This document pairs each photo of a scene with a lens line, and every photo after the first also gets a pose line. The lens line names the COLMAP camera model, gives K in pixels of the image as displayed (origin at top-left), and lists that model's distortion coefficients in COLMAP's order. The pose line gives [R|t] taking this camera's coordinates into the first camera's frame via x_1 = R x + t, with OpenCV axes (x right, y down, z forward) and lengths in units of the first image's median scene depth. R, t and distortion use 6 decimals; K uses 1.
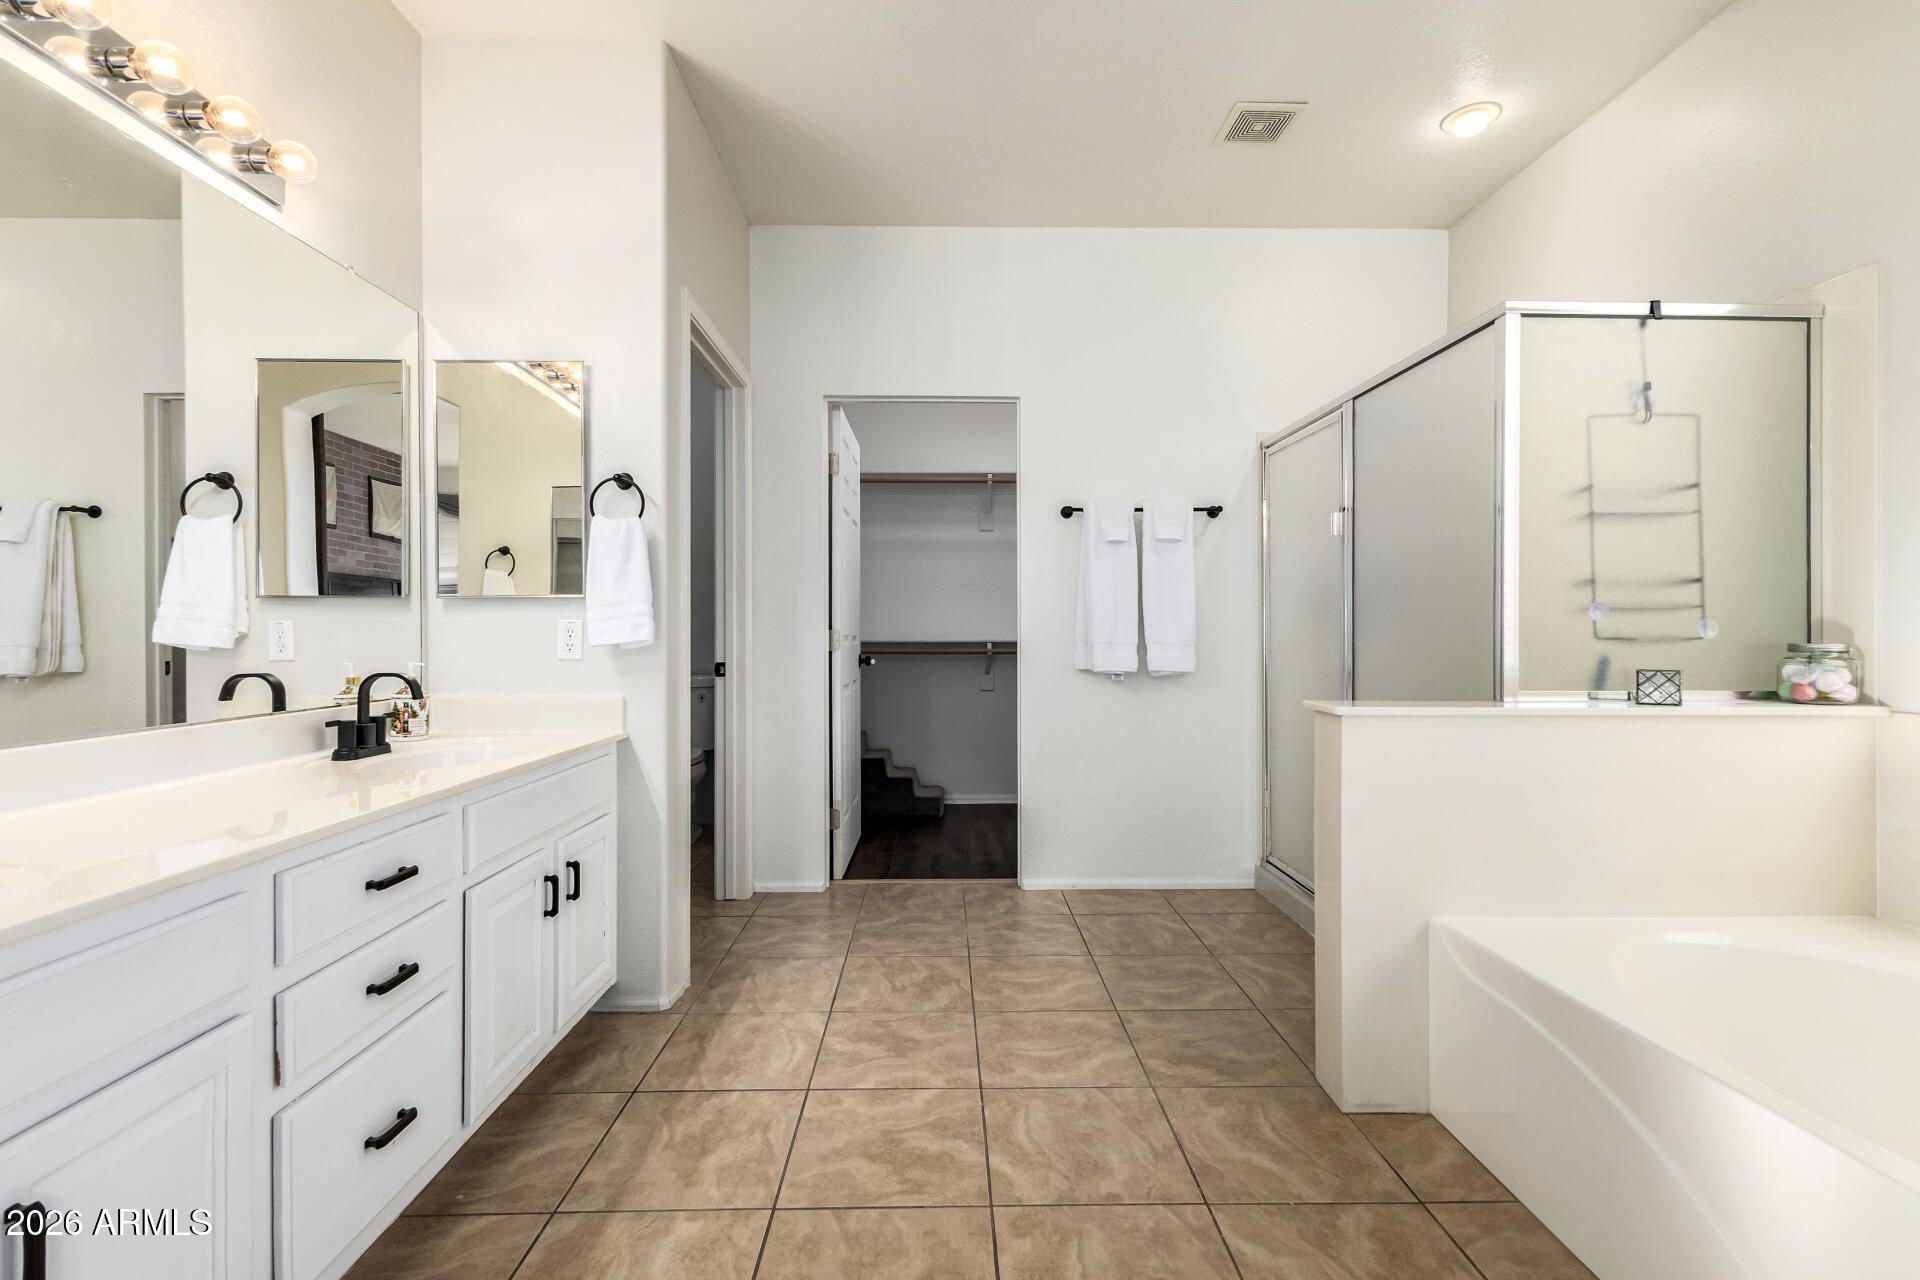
lens RADIAL K [[846.7, 0, 957.2], [0, 846.7, 634.7], [0, 0, 1]] dist [0.001029, -0.000427]
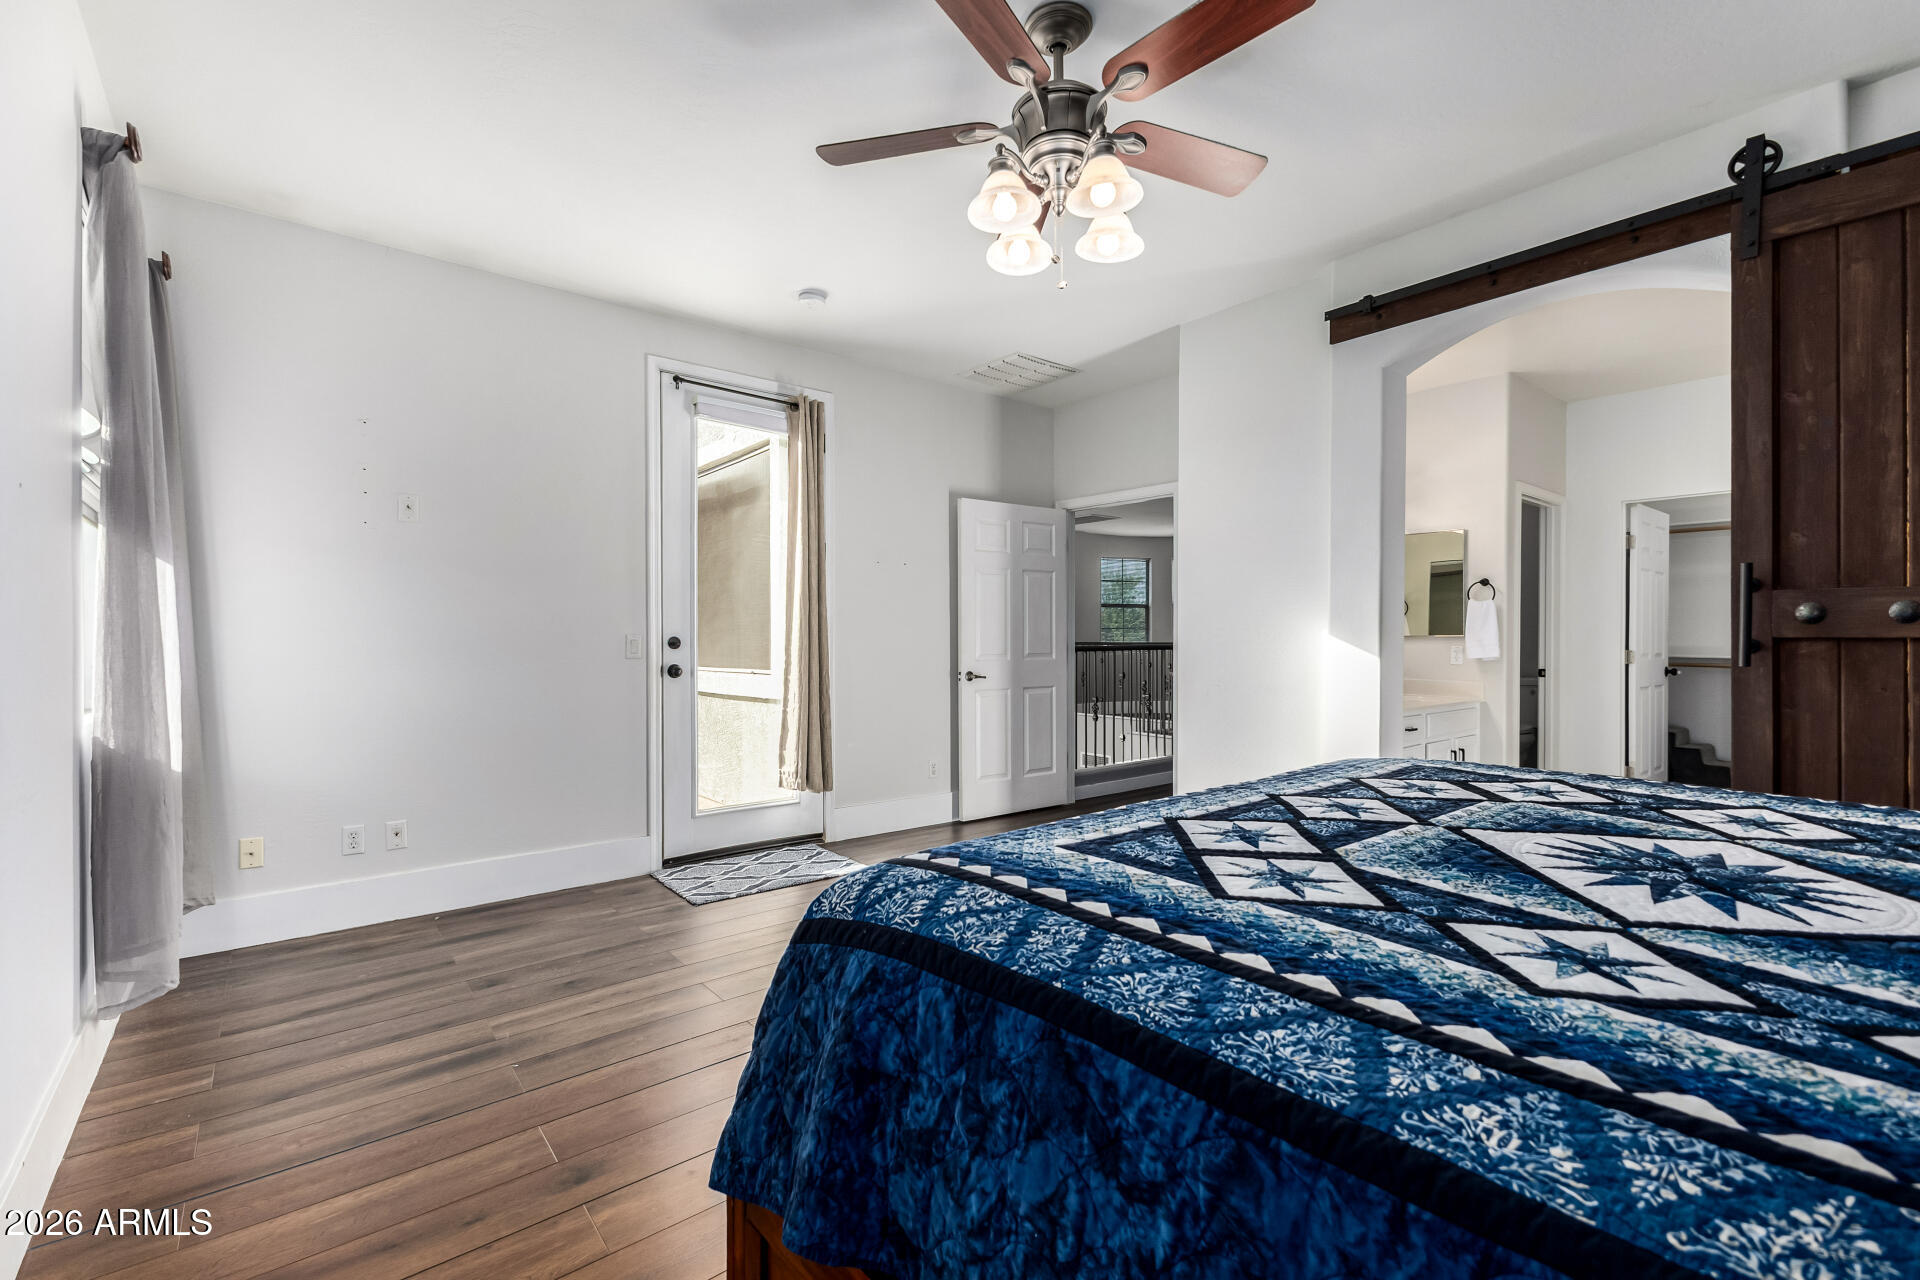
lens RADIAL K [[846.7, 0, 959.5], [0, 846.7, 644.6], [0, 0, 1]] dist [0.001029, -0.000427]
pose [[0.610841, 0.005556, -0.791734, 0.428287], [-0.002961, 0.999984, 0.004733, -0.025751], [0.791748, -0.000547, 0.610848, -1.184780]]
